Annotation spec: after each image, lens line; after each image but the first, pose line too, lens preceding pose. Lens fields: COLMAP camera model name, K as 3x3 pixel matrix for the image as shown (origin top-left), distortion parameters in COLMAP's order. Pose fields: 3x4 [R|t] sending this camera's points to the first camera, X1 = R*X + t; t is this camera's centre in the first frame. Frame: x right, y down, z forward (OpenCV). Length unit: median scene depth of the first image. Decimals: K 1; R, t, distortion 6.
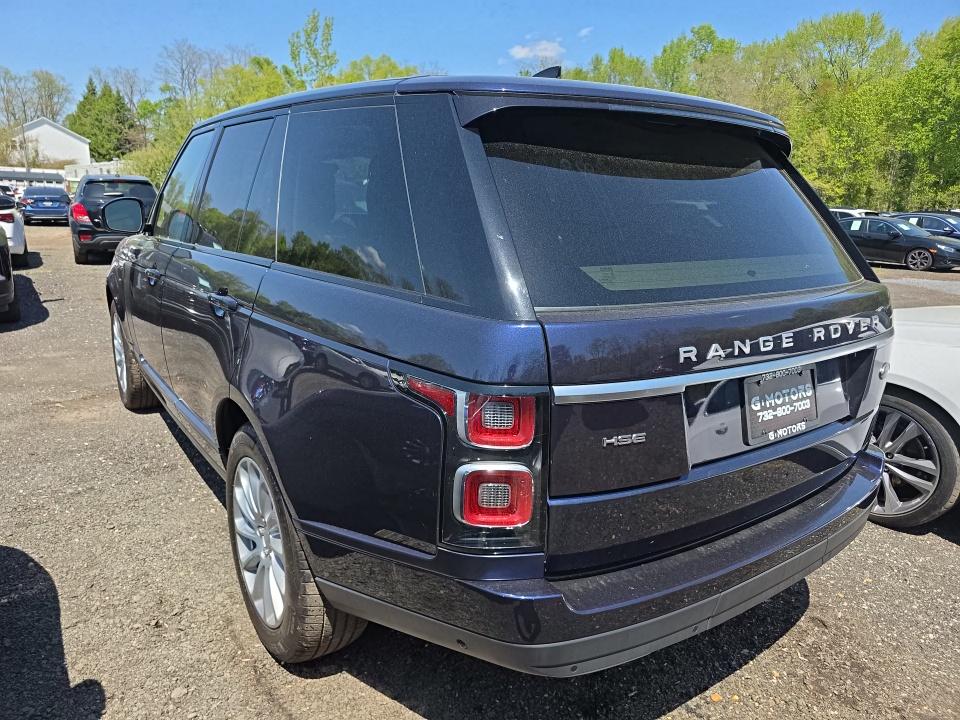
lens RADIAL K [[654.7, 0, 474.9], [0, 654.7, 362.3], [0, 0, 1]] dist [0.031852, -0.005142]
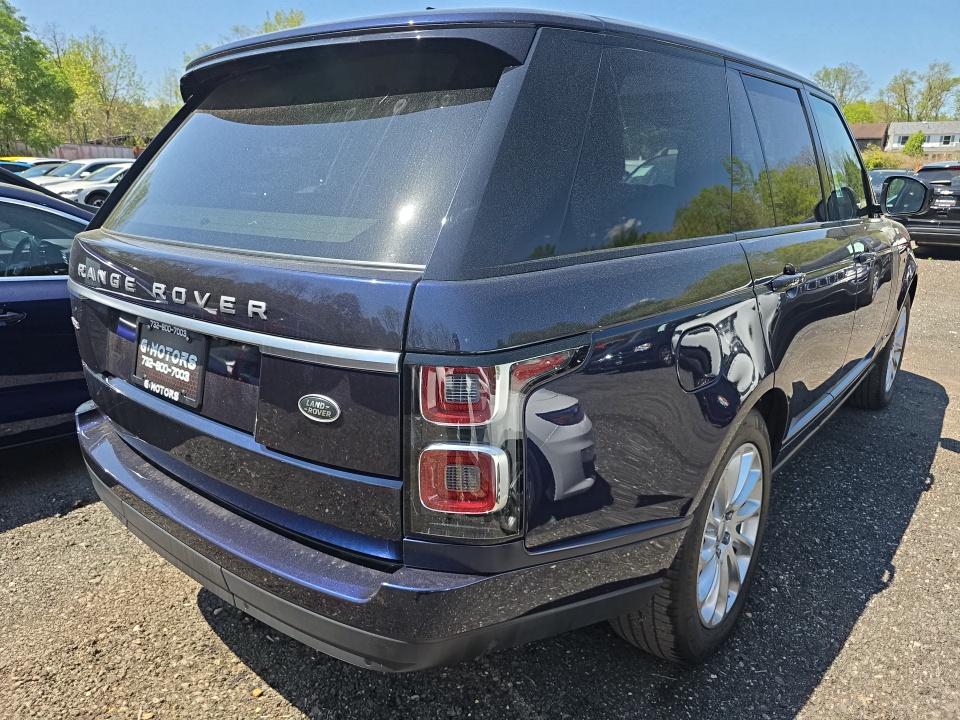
lens RADIAL K [[654.7, 0, 475.6], [0, 654.7, 354.6], [0, 0, 1]] dist [0.031852, -0.005142]
pose [[0.266750, 0.229783, -0.935973, 1.469278], [-0.224165, 0.959319, 0.171628, -0.206123], [0.937334, 0.164031, 0.307407, 1.133259]]
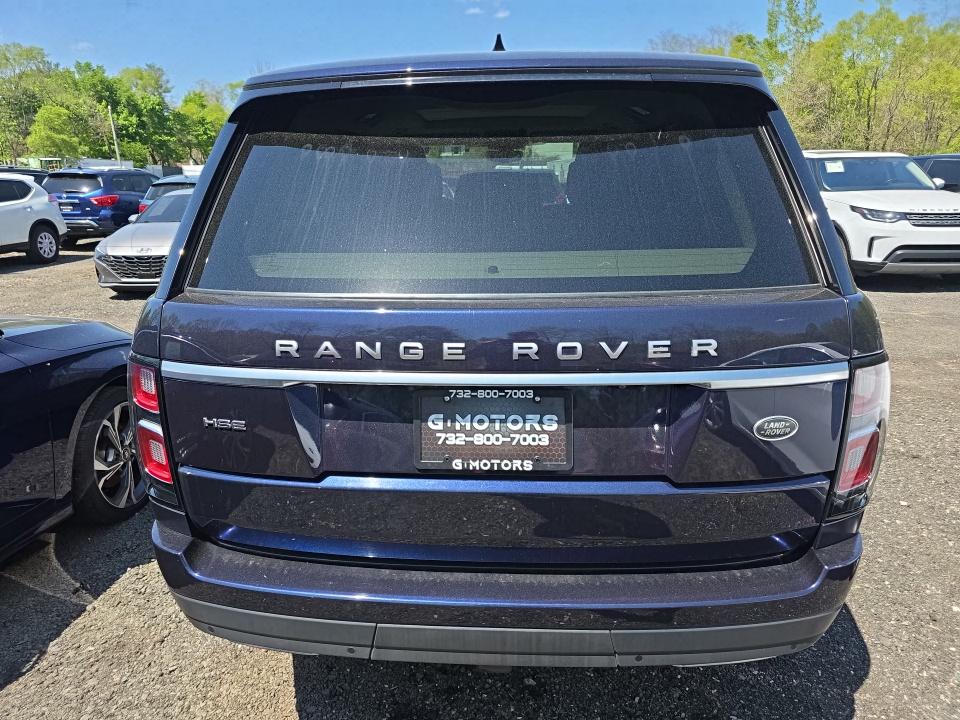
lens RADIAL K [[654.7, 0, 480.2], [0, 654.7, 362.0], [0, 0, 1]] dist [0.031852, -0.005142]
pose [[0.799114, 0.131857, -0.586540, 0.928974], [-0.118410, 0.991060, 0.061472, -0.070492], [0.589402, 0.020329, 0.807584, 0.339401]]
